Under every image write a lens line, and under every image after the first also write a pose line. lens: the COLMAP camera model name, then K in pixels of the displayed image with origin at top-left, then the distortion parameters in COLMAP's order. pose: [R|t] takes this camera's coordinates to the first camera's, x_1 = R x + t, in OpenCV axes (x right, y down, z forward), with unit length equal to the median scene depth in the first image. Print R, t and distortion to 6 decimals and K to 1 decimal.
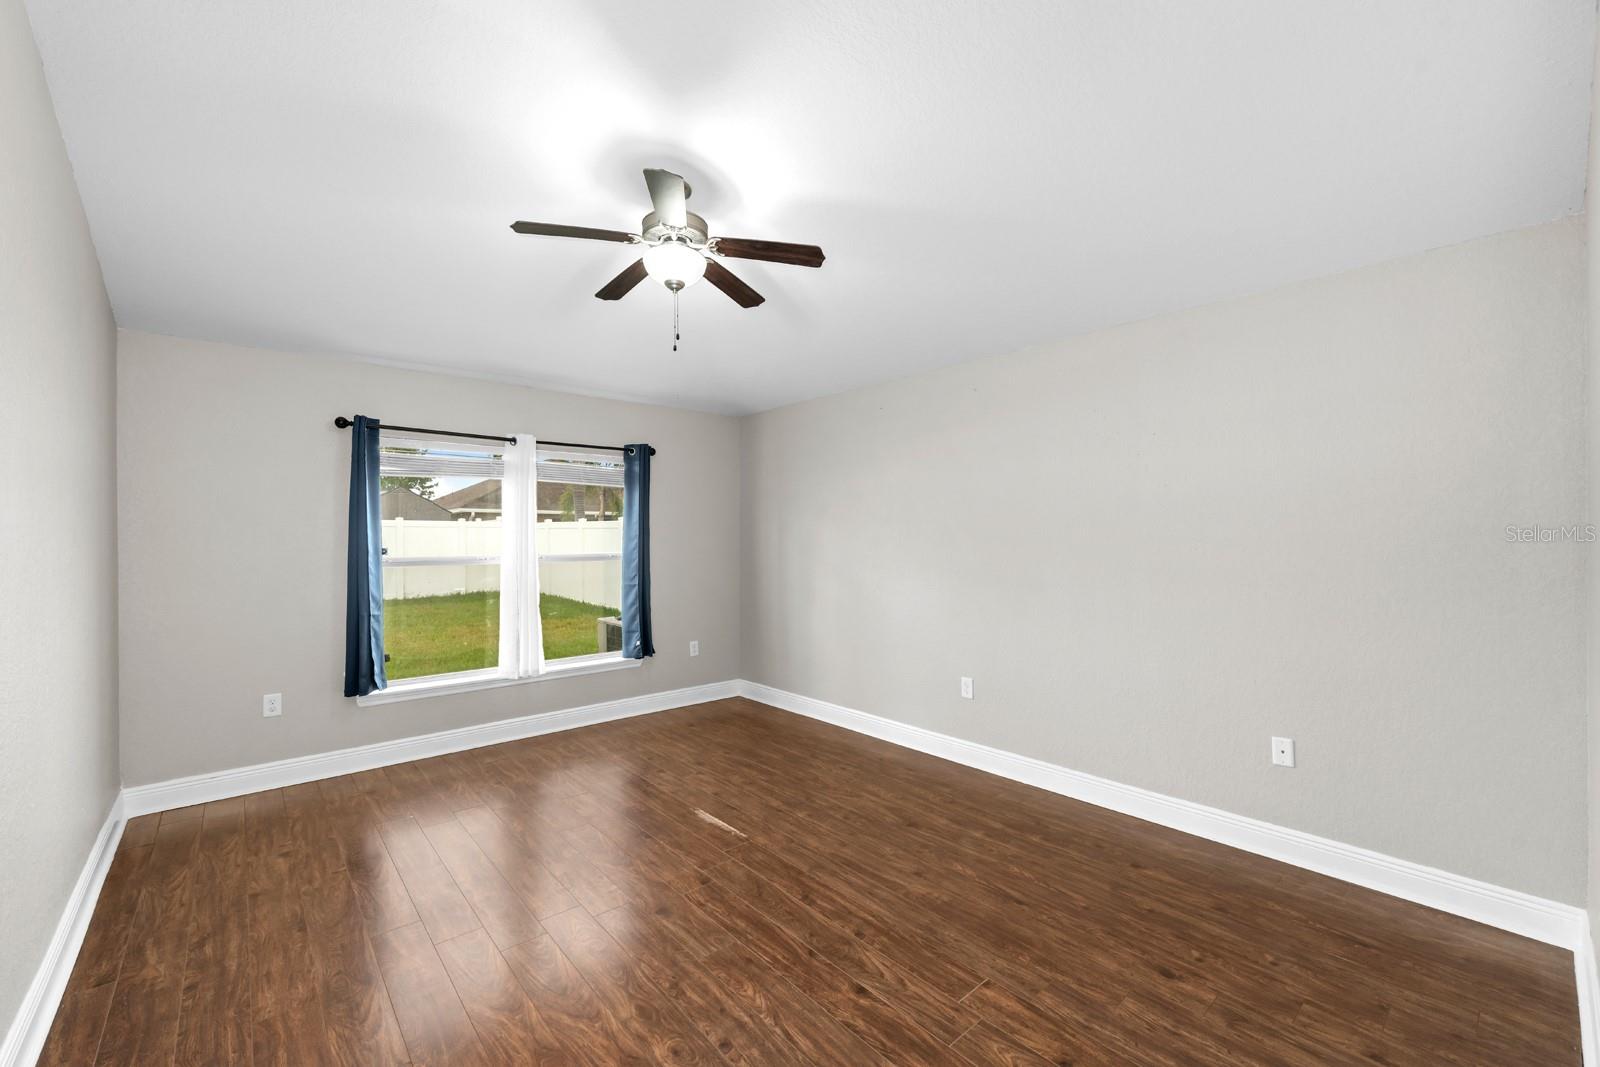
lens RADIAL K [[649.2, 0, 797.6], [0, 649.2, 537.1], [0, 0, 1]] dist [0.000022, 0.000407]
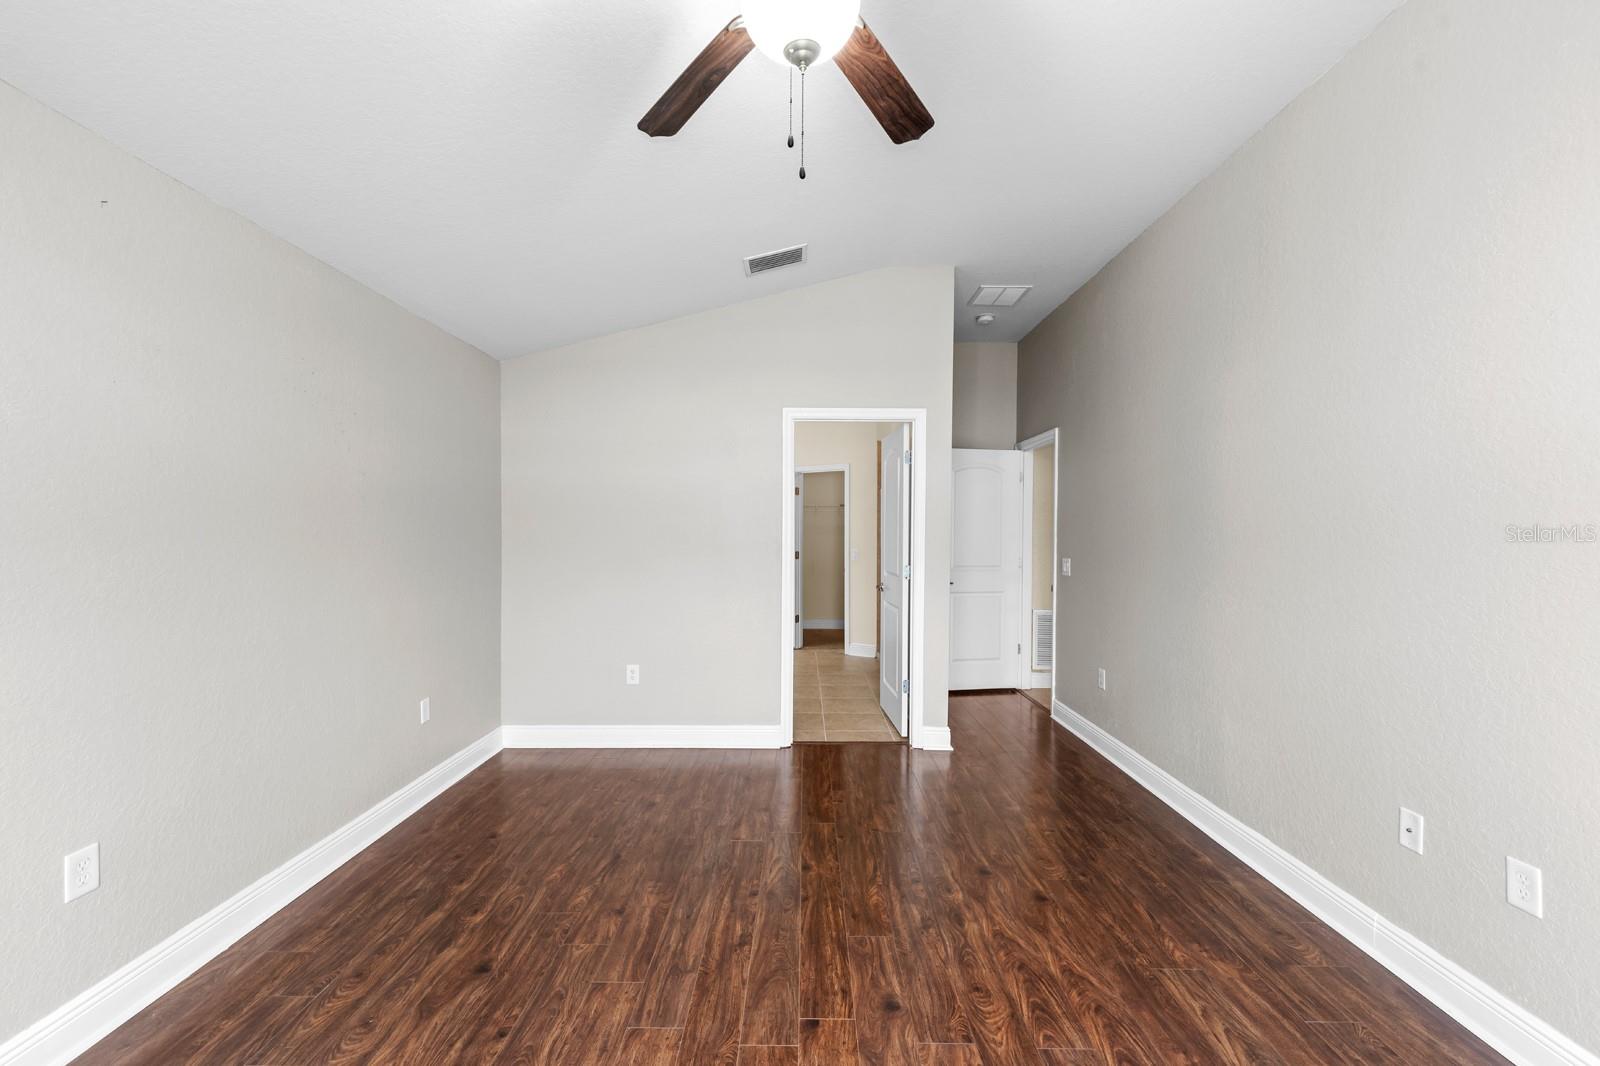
lens RADIAL K [[649.2, 0, 798.7], [0, 649.2, 534.5], [0, 0, 1]] dist [0.000022, 0.000407]
pose [[-0.750773, -0.001084, 0.660559, -0.676768], [-0.002356, 0.999997, -0.001037, 0.008279], [-0.660556, -0.002335, -0.750773, 1.756313]]
